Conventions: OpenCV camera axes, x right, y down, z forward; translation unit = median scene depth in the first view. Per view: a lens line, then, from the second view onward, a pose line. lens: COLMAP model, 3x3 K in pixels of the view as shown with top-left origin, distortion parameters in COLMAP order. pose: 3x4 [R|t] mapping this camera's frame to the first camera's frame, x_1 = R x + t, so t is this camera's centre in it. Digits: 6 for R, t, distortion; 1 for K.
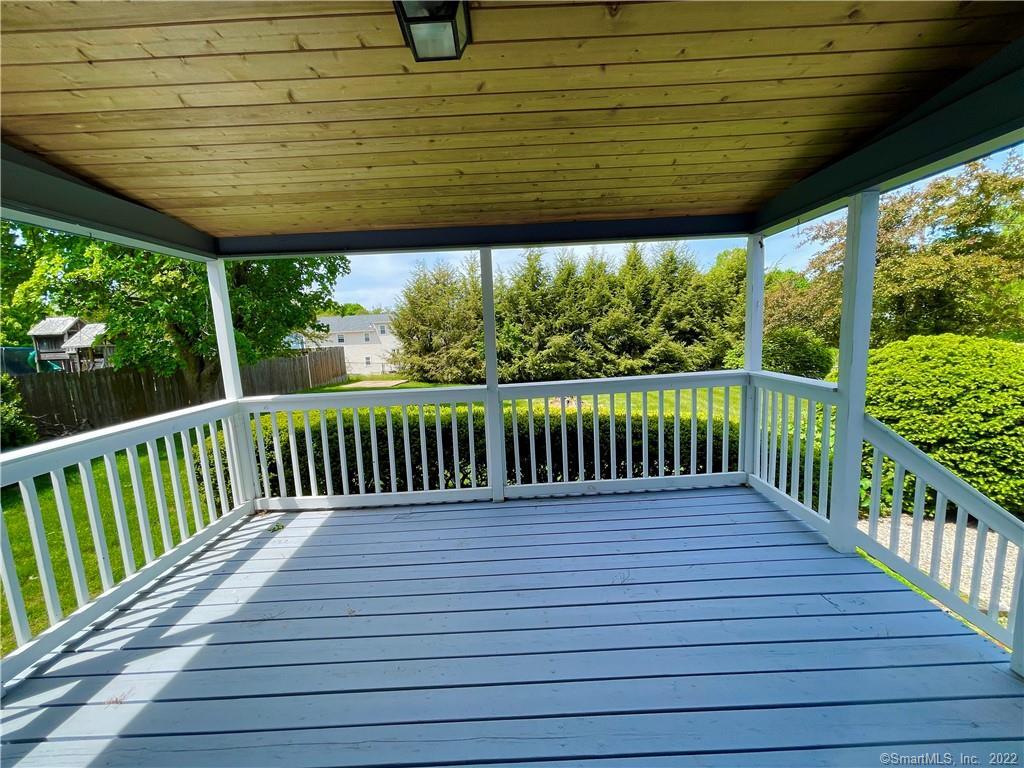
lens RADIAL K [[410.6, 0, 506.5], [0, 410.6, 384.5], [0, 0, 1]] dist [0.002404, -0.001305]
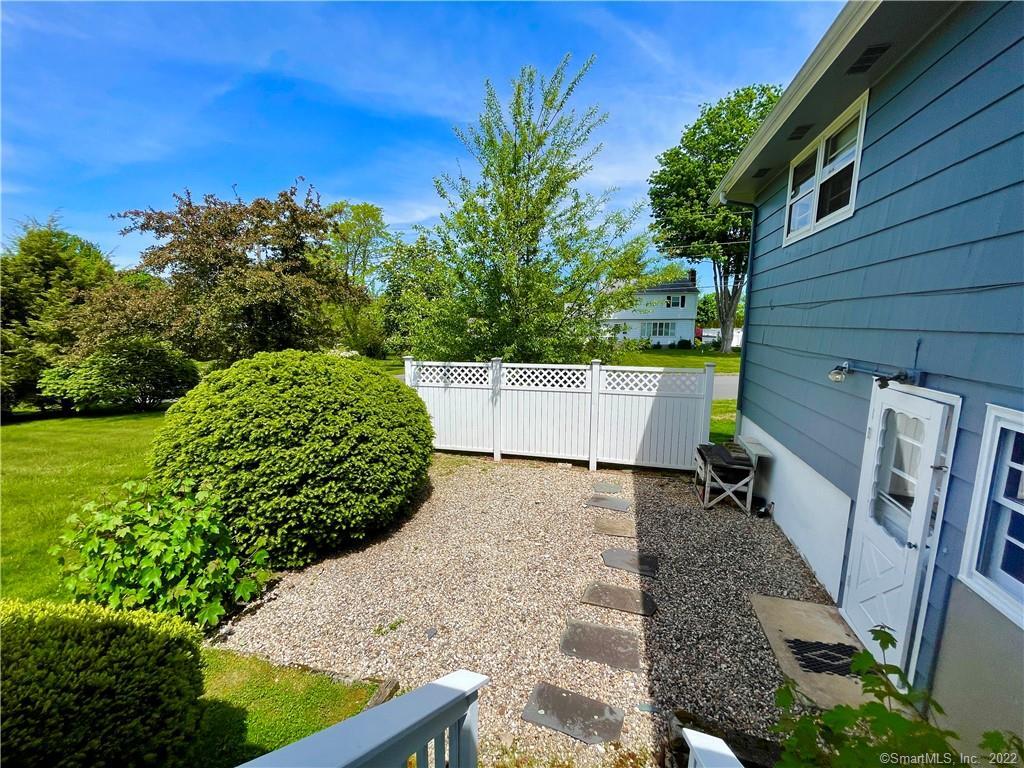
lens RADIAL K [[410.6, 0, 509.4], [0, 410.6, 383.0], [0, 0, 1]] dist [0.002404, -0.001305]
pose [[0.264868, -0.101704, 0.958906, 0.347171], [0.123459, 0.989815, 0.070880, -0.059301], [-0.956349, 0.099612, 0.274727, 0.313782]]
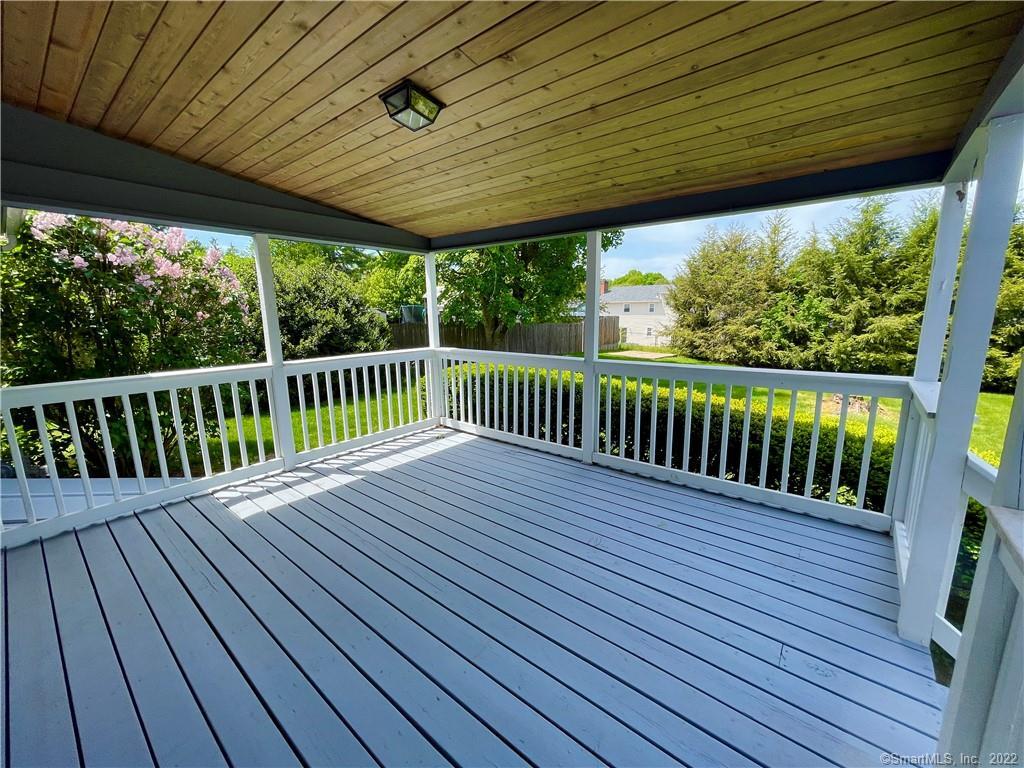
lens RADIAL K [[410.6, 0, 508.4], [0, 410.6, 383.2], [0, 0, 1]] dist [0.002404, -0.001305]
pose [[0.773136, 0.152350, -0.615670, 0.297690], [-0.110024, 0.988220, 0.106375, -0.015919], [0.624624, -0.014504, 0.780791, 0.002340]]
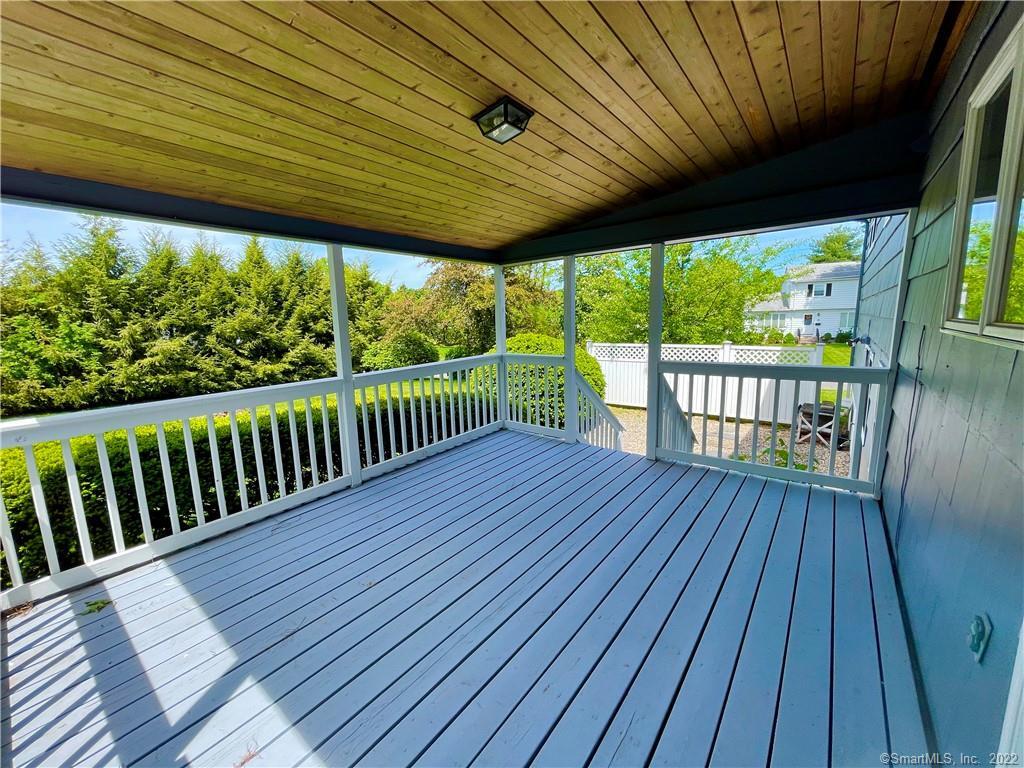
lens RADIAL K [[410.6, 0, 506.6], [0, 410.6, 385.6], [0, 0, 1]] dist [0.002404, -0.001305]
pose [[0.623573, -0.097489, 0.775663, -0.368581], [0.103513, 0.993754, 0.041684, 0.015369], [-0.774882, 0.054298, 0.629770, 0.012251]]
